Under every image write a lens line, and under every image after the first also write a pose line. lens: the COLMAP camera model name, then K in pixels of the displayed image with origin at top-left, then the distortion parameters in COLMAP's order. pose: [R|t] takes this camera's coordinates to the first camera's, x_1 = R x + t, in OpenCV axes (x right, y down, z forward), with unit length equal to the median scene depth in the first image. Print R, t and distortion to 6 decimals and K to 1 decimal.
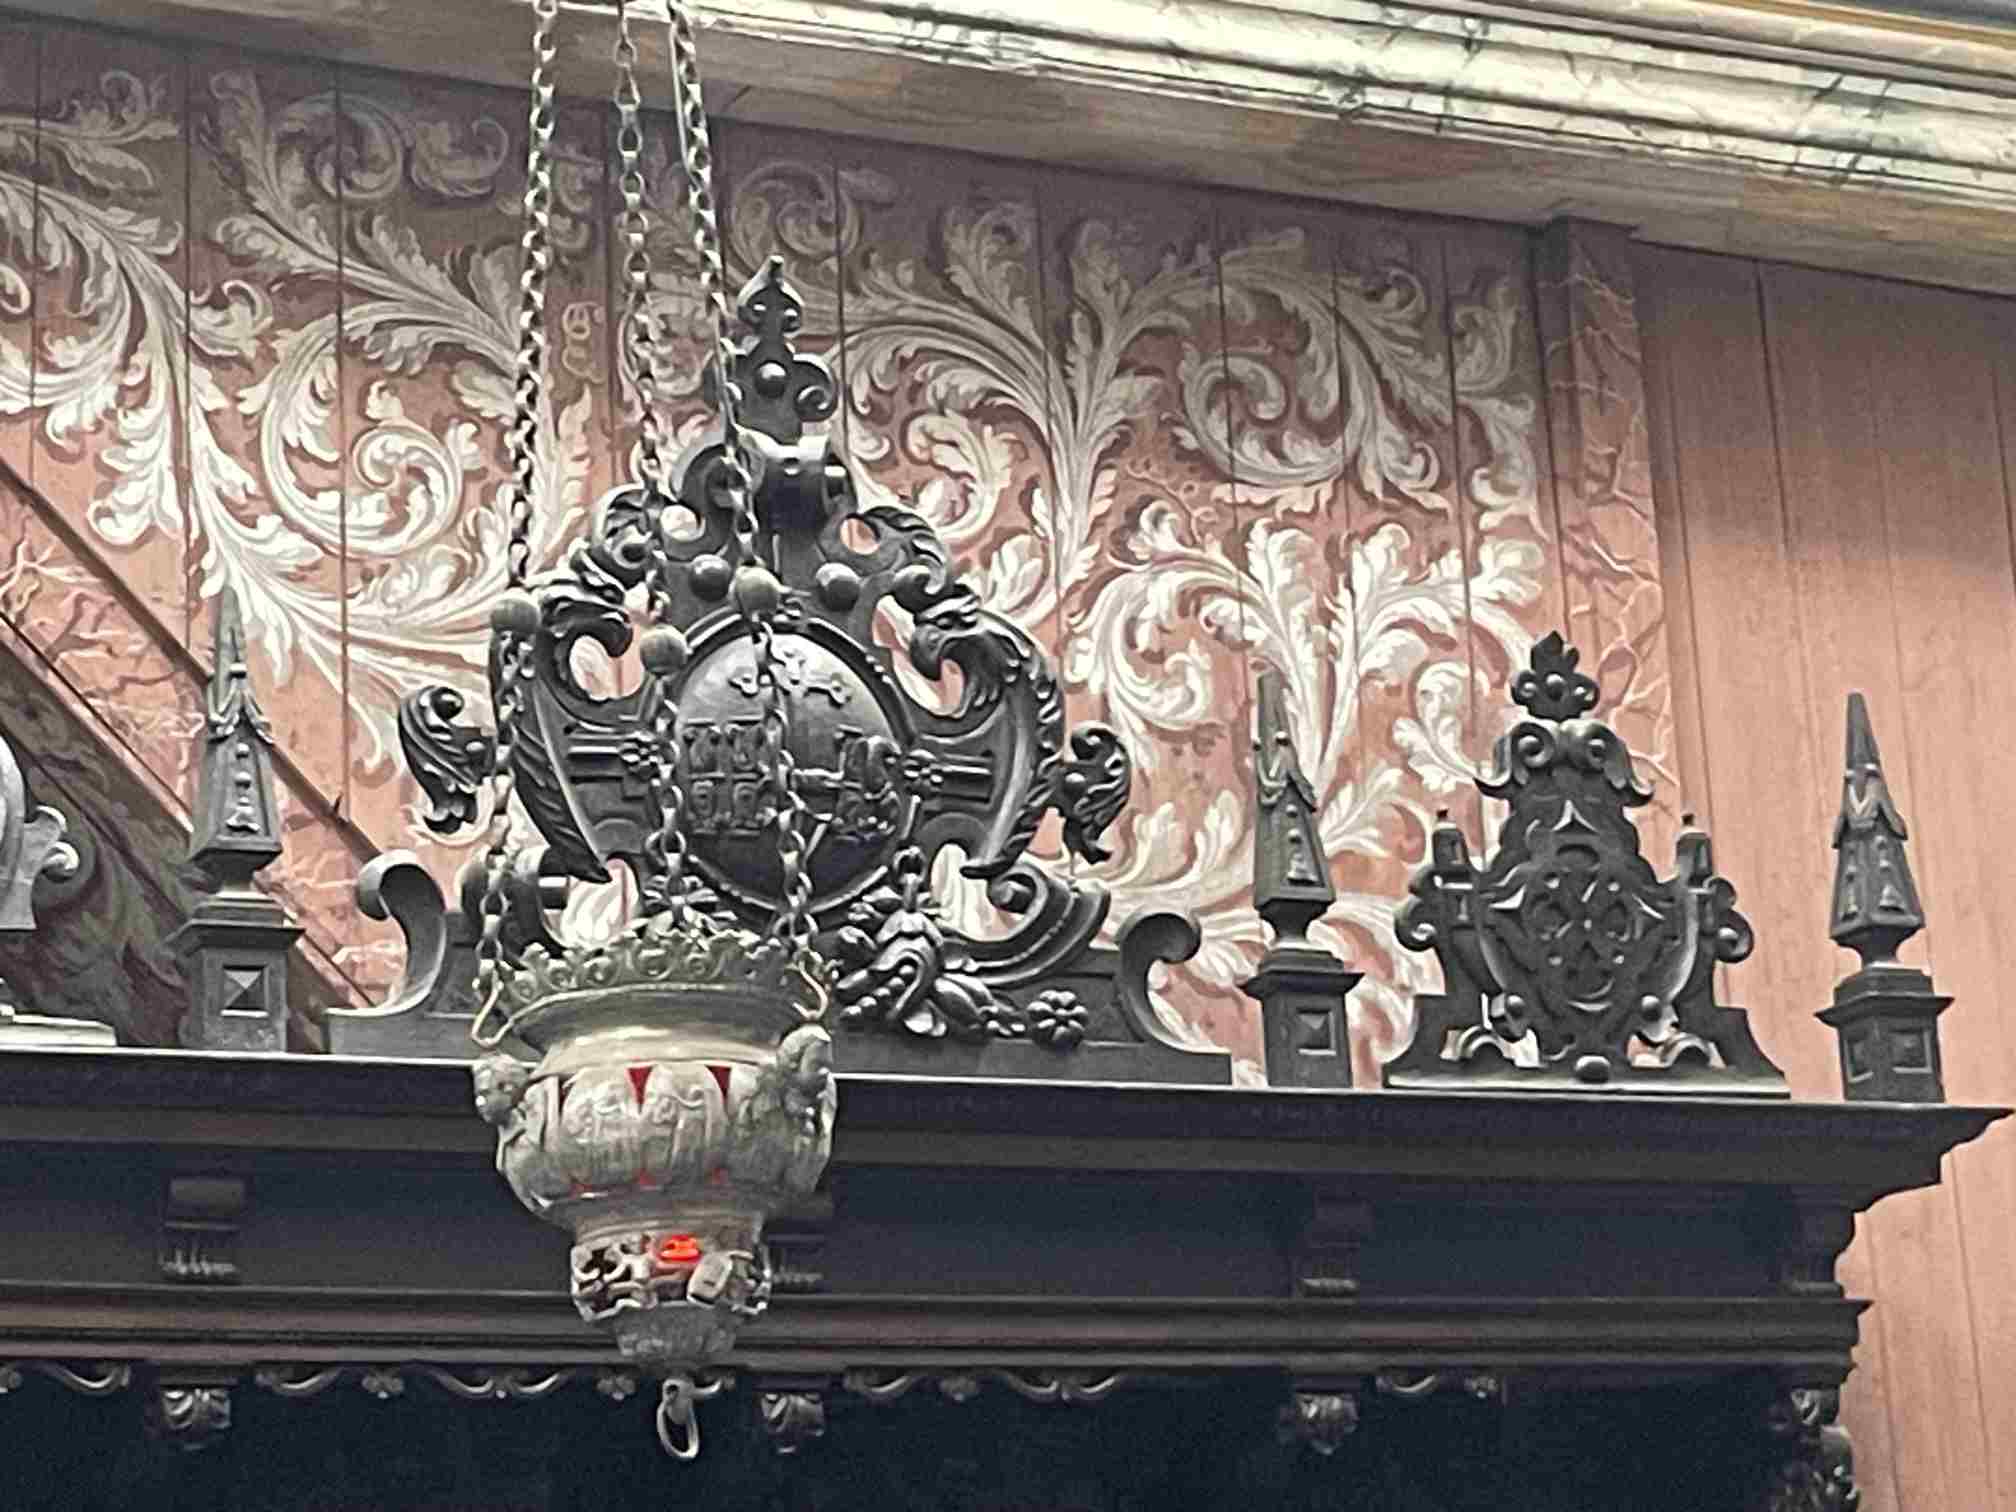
lens RADIAL K [[5642.1, 0, 1082.4], [0, 5642.1, 695.5], [0, 0, 1]] dist [0.125332, 0.088991]
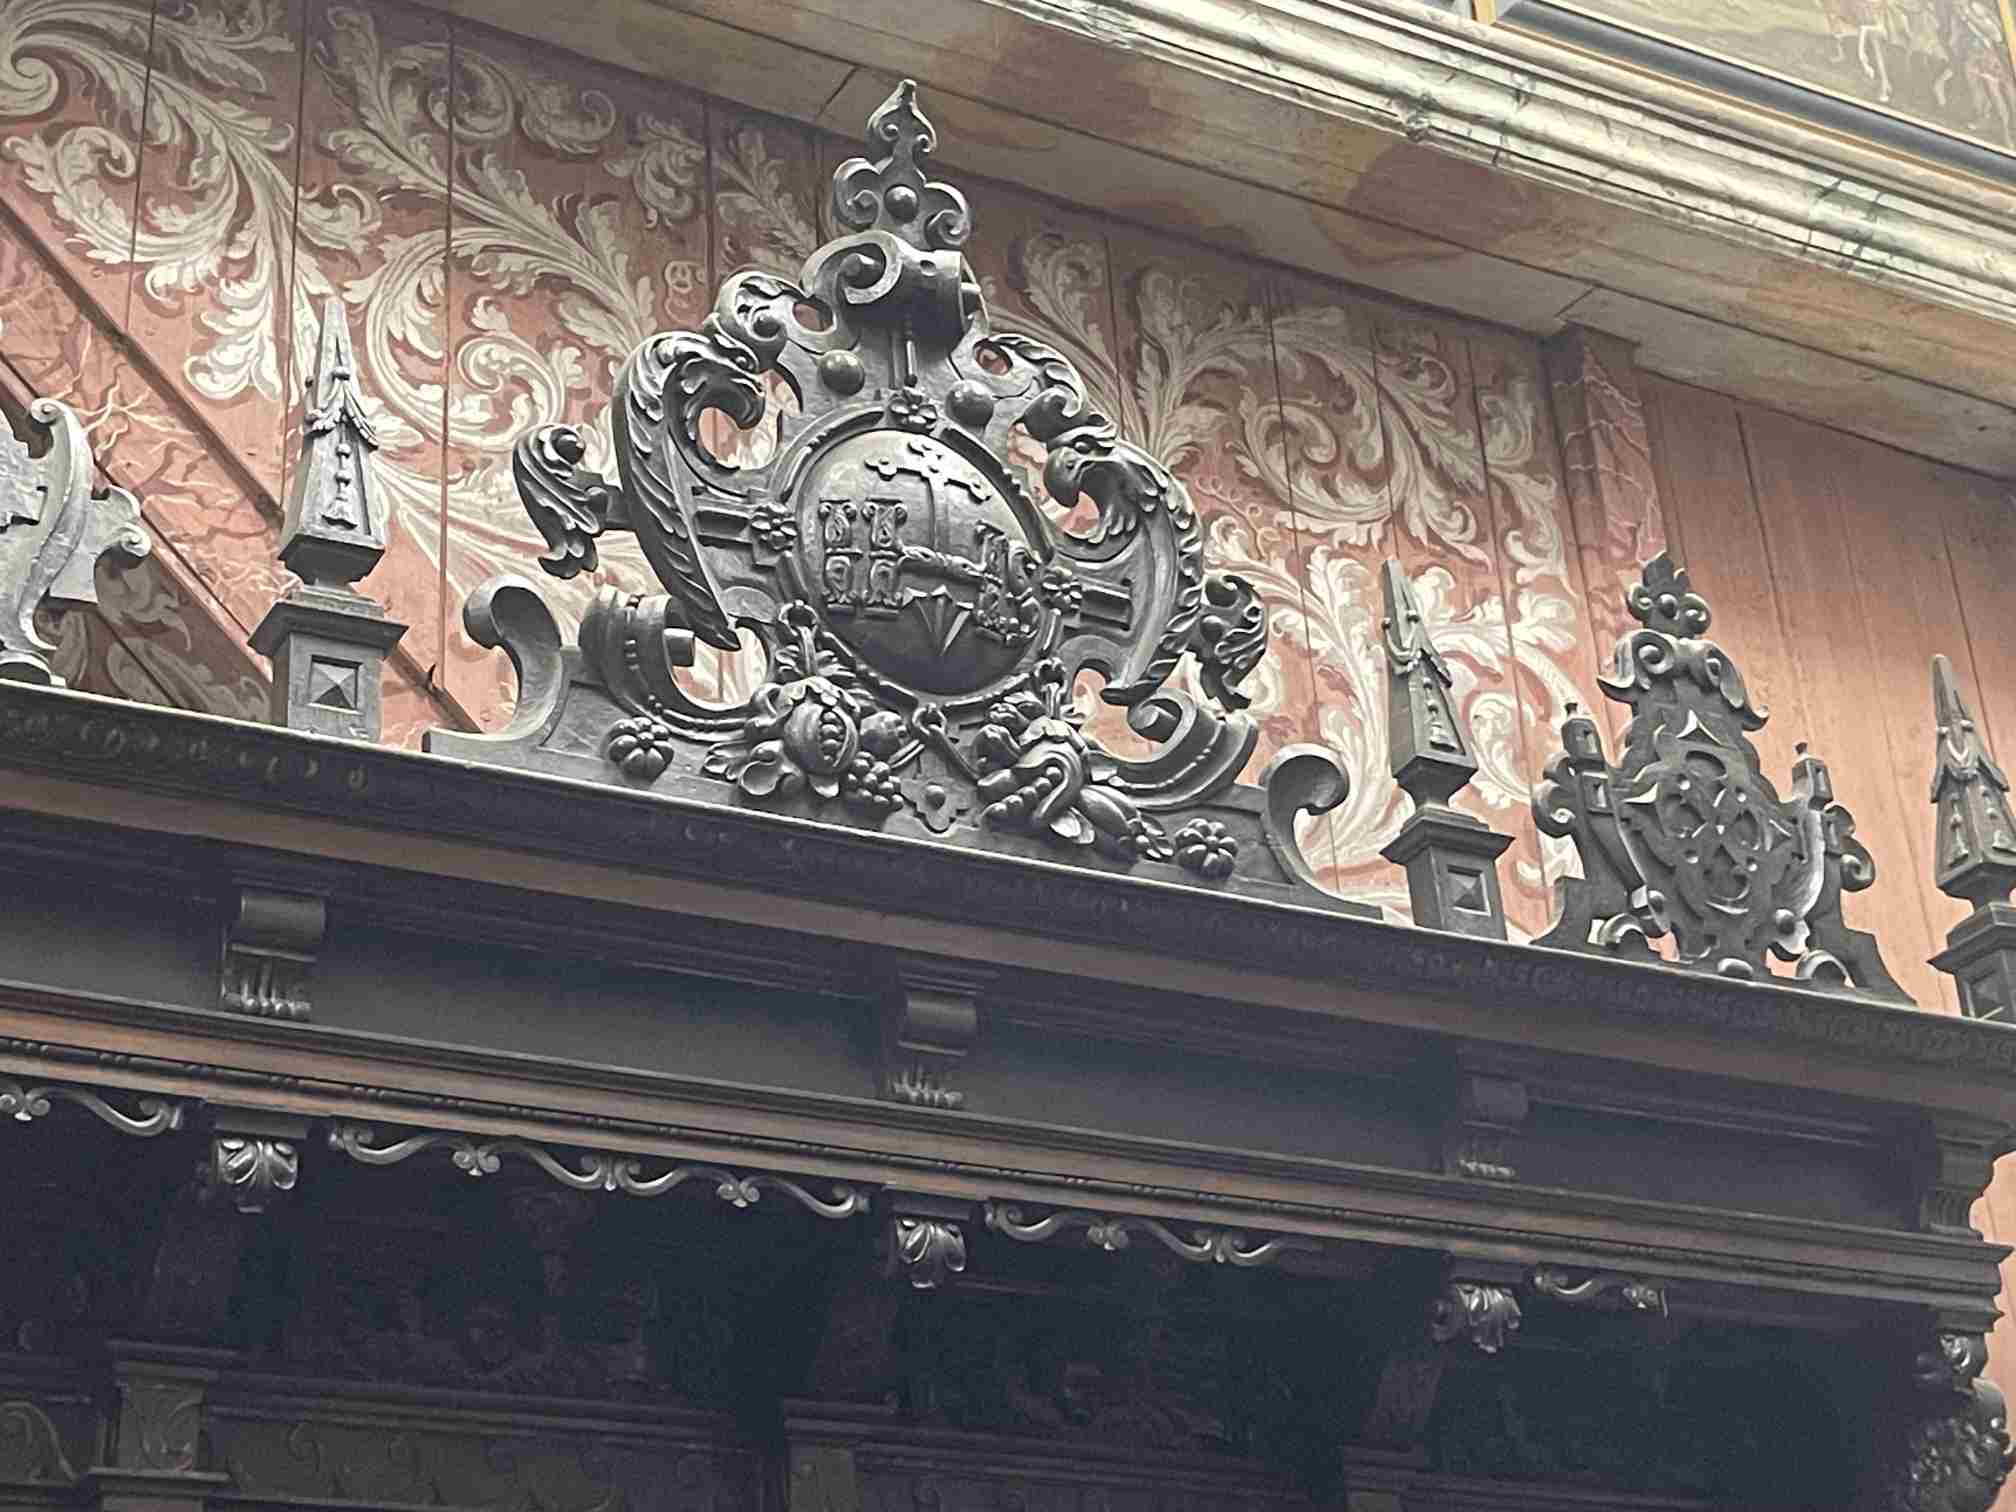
lens RADIAL K [[3562.7, 0, 977.3], [0, 3562.7, 700.5], [0, 0, 1]] dist [0.138106, -0.289480]
pose [[0.999222, 0.013375, 0.037105, -0.060856], [-0.005137, 0.976869, -0.213776, 0.150844], [-0.039106, 0.213419, 0.976178, 0.400417]]
